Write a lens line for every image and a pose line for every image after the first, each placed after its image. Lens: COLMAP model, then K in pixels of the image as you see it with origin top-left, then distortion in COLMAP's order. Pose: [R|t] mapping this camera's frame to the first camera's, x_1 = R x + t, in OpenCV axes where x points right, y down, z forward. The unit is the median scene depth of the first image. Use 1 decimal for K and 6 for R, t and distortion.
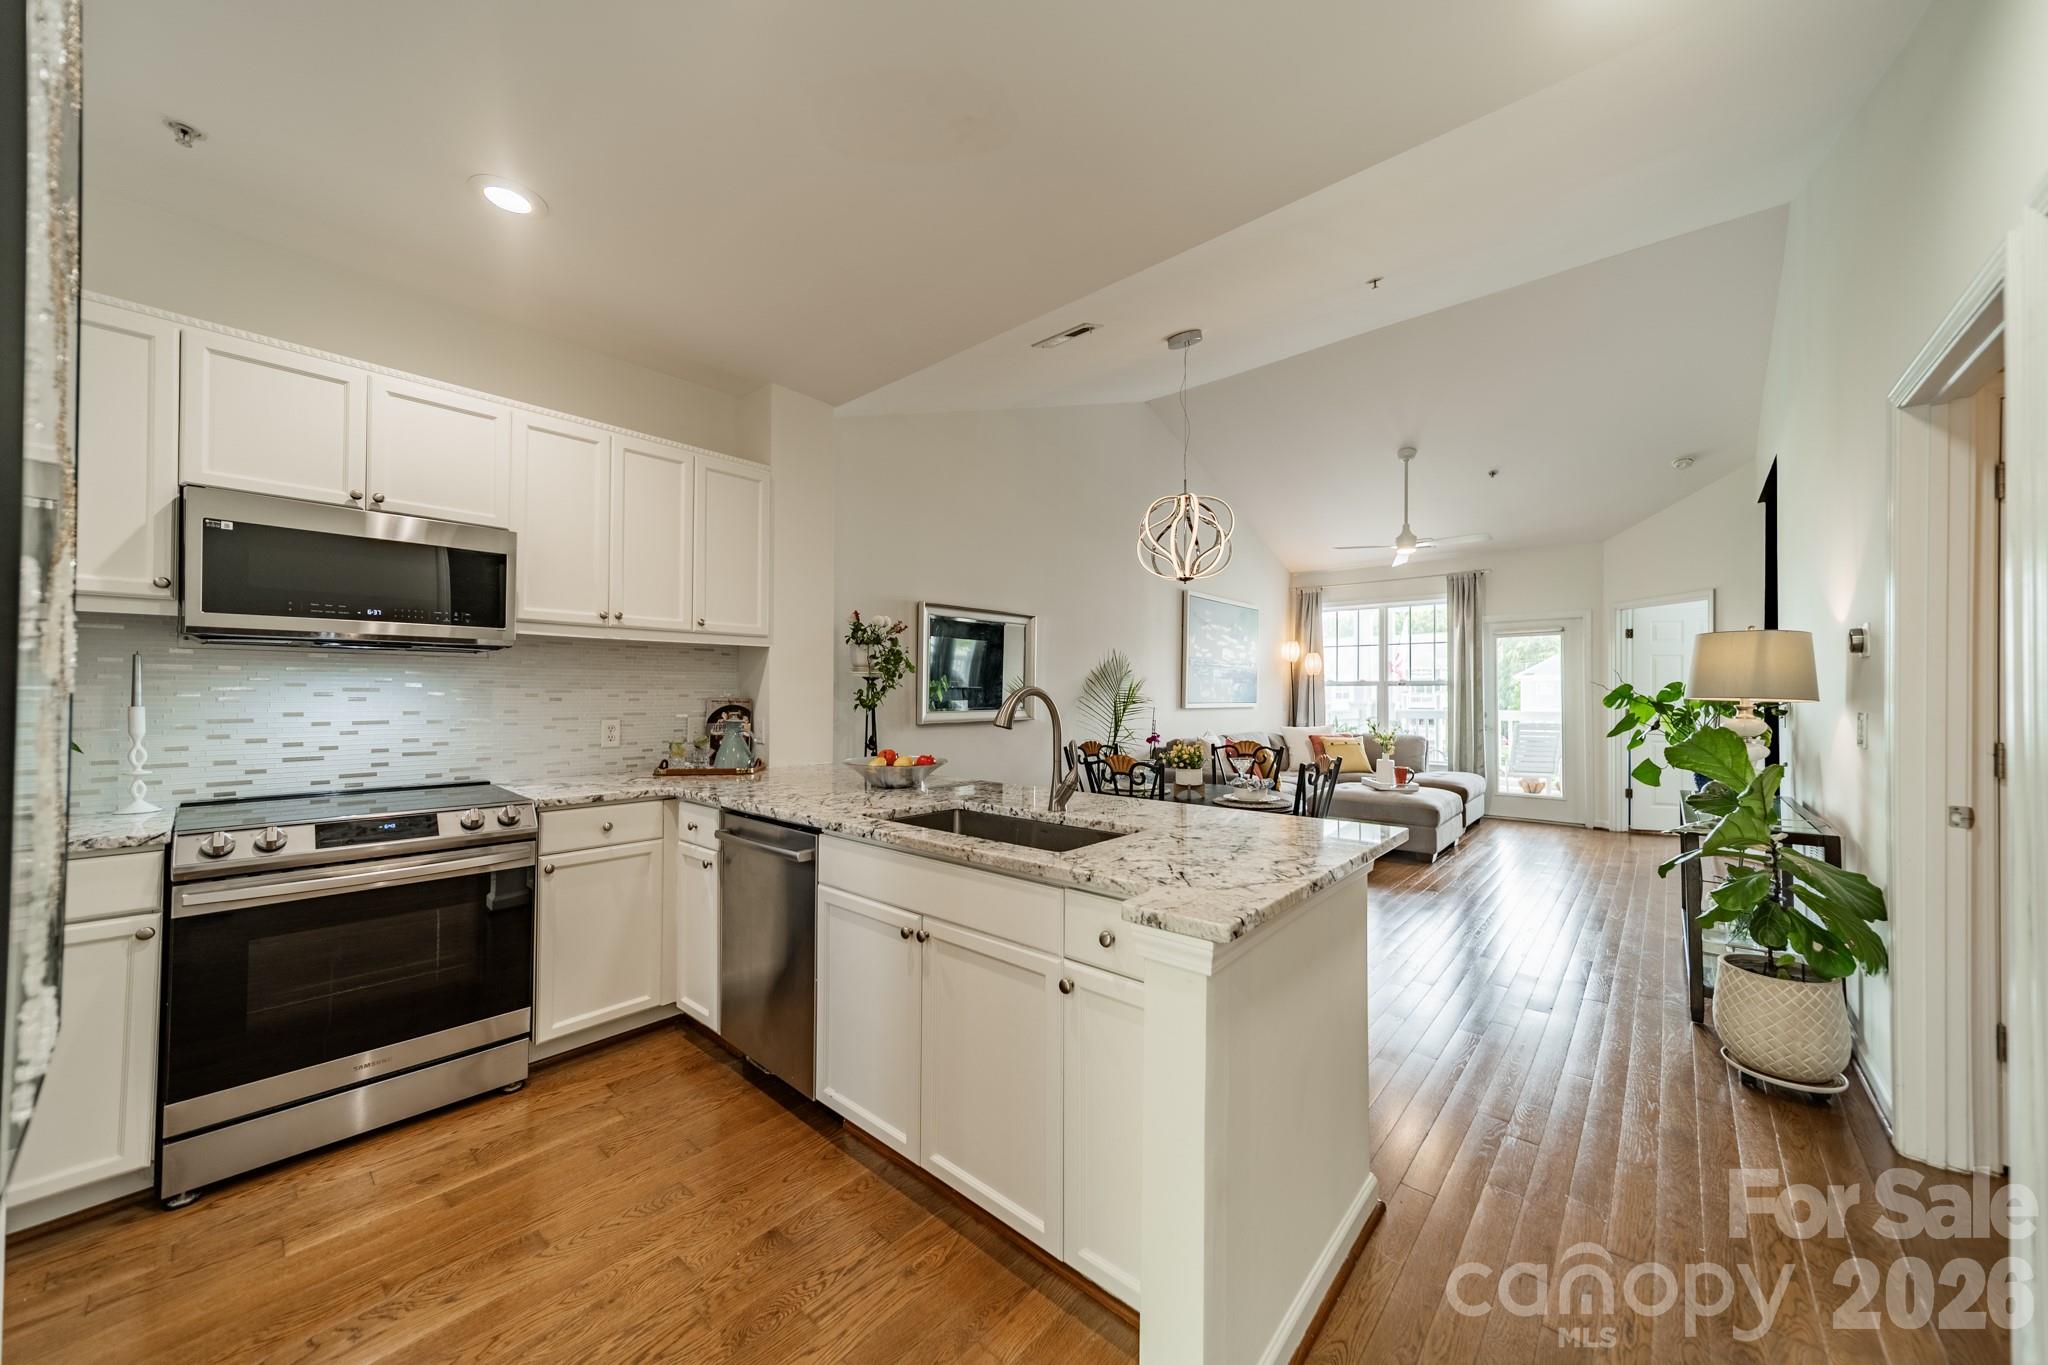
lens RADIAL K [[727.1, 0, 1029.1], [0, 727.1, 679.7], [0, 0, 1]] dist [0.010117, -0.000294]
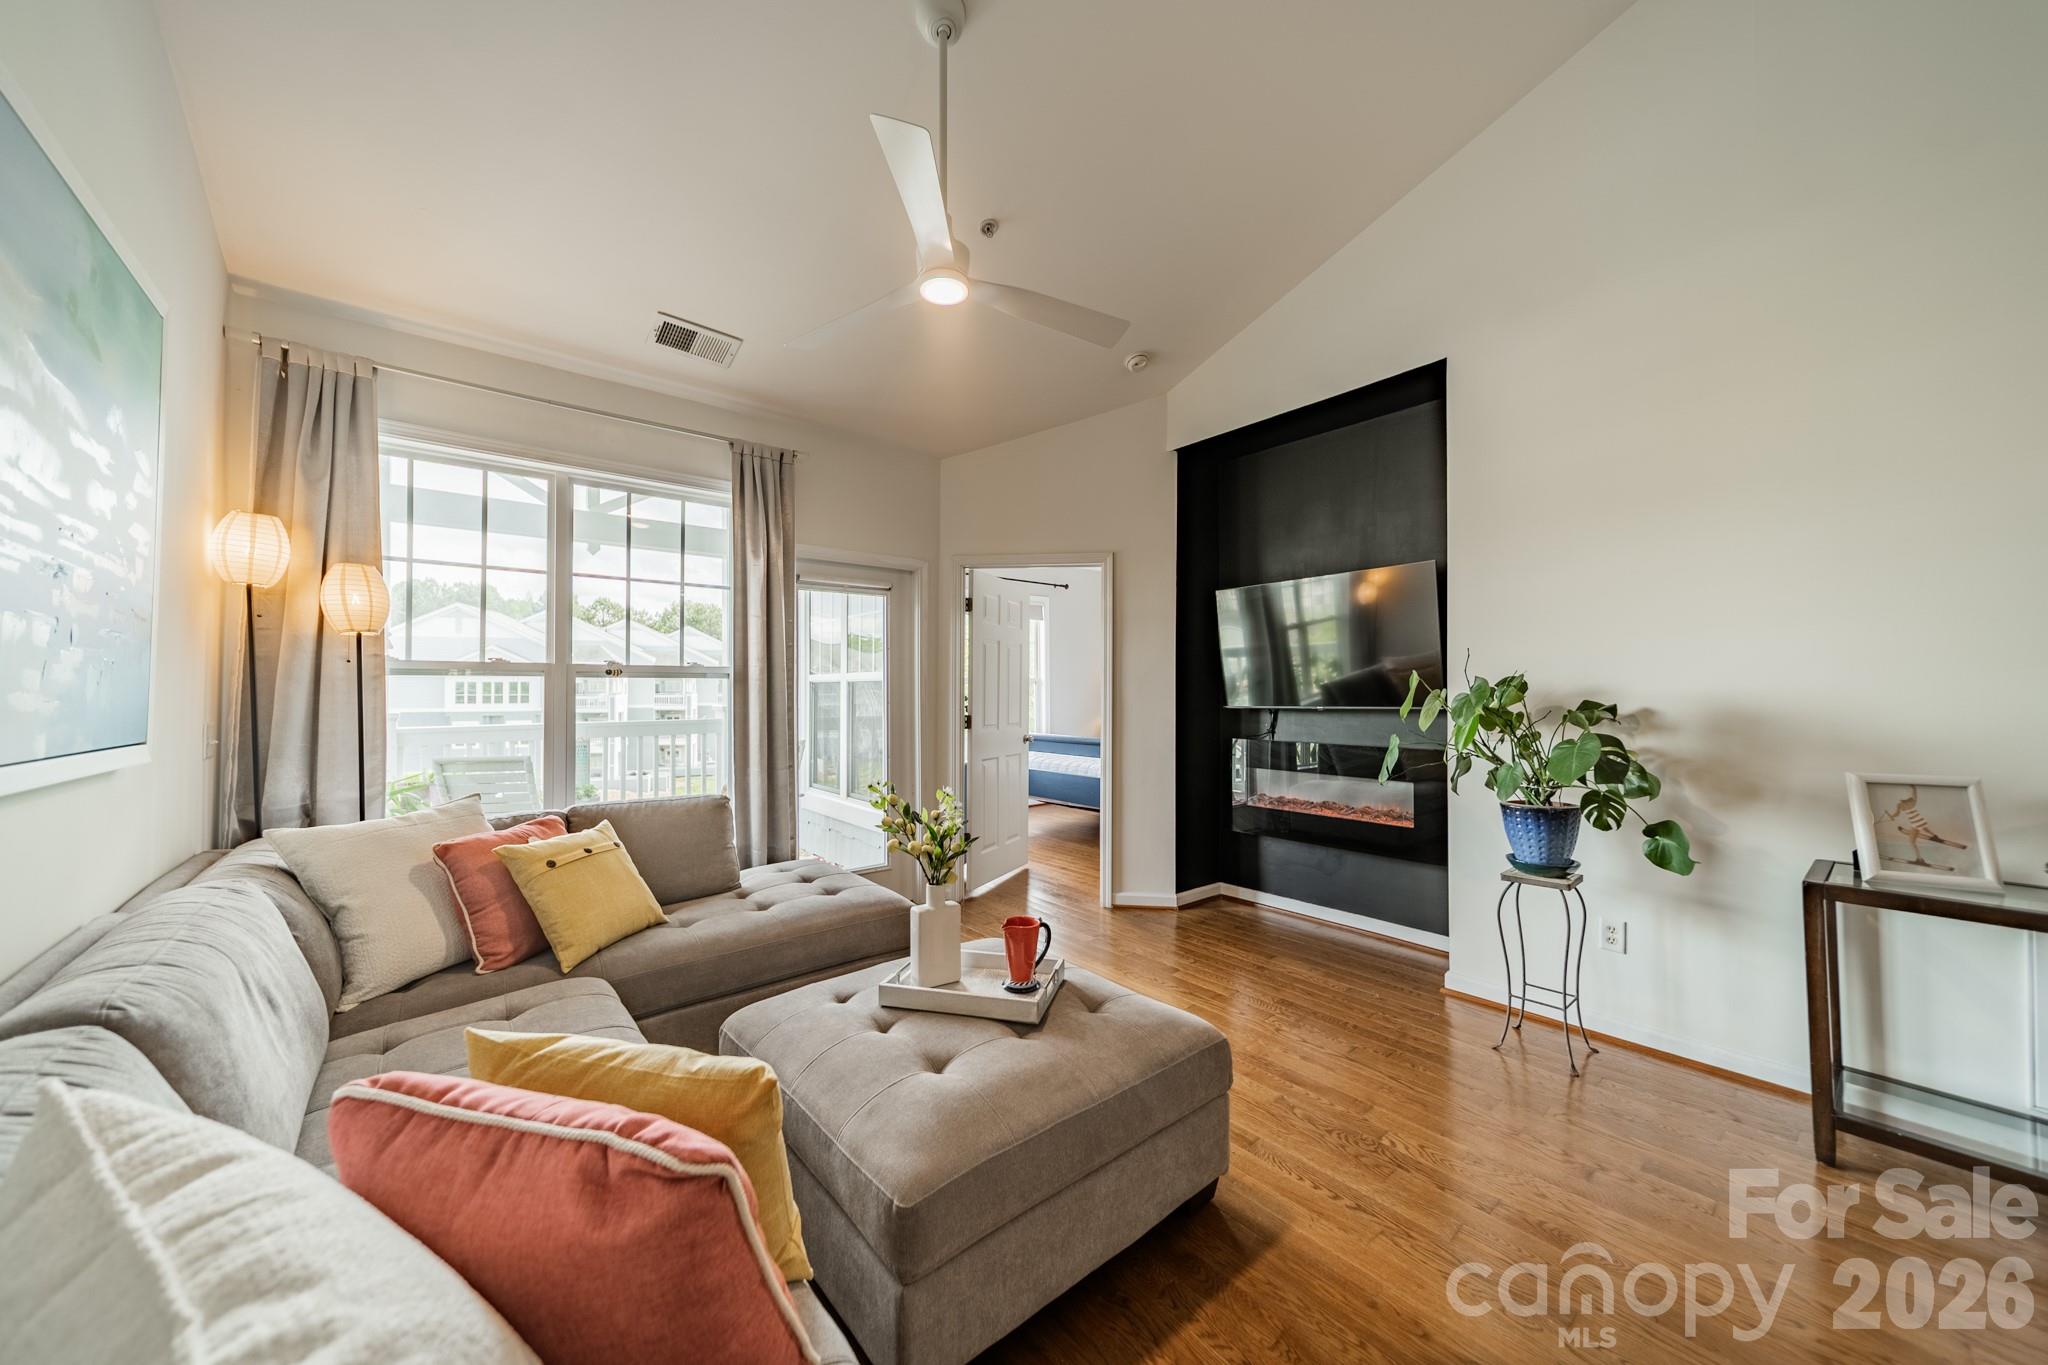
lens RADIAL K [[718.4, 0, 1029.7], [0, 718.4, 680.8], [0, 0, 1]] dist [0.009608, 0.000180]
pose [[0.156301, 0.008765, 0.987671, 0.392591], [-0.014491, 0.999873, -0.006580, 0.028765], [-0.987603, -0.013284, 0.156408, 1.961517]]
